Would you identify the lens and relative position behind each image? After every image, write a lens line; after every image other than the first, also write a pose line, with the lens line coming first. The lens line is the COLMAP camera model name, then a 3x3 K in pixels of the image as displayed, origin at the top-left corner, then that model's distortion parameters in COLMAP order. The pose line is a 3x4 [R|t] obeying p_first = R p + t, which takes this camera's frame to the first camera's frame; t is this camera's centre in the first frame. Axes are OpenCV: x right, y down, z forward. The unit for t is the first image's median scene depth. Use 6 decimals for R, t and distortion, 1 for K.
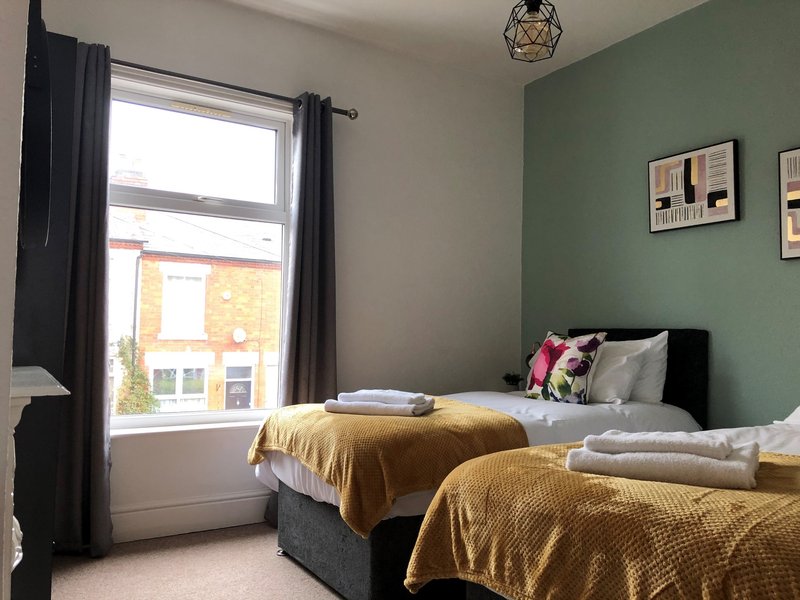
lens RADIAL K [[628.9, 0, 405.9], [0, 628.9, 306.7], [0, 0, 1]] dist [0.029516, -0.037146]
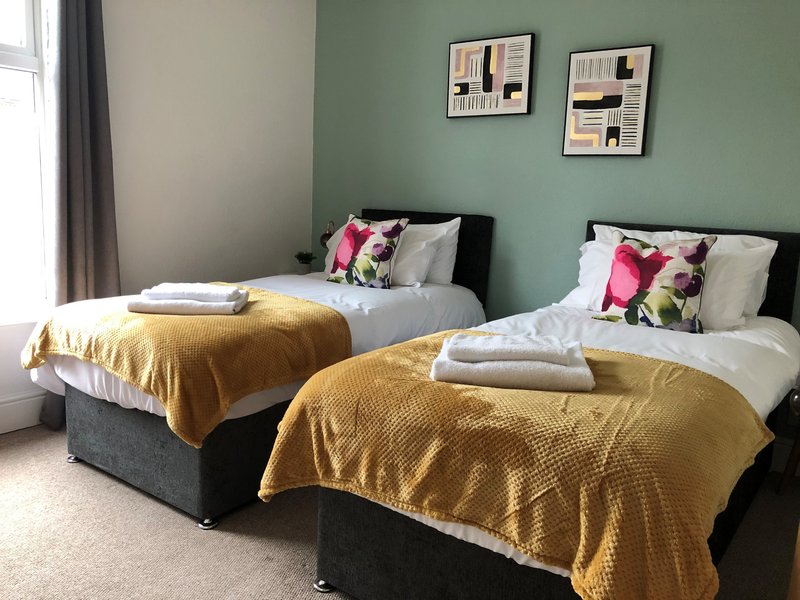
lens RADIAL K [[628.9, 0, 392.0], [0, 628.9, 301.5], [0, 0, 1]] dist [0.029516, -0.037146]
pose [[0.931377, -0.036465, 0.362226, -0.086642], [-0.042875, 0.977060, 0.208603, -0.040293], [-0.361523, -0.209818, 0.908448, 0.050511]]
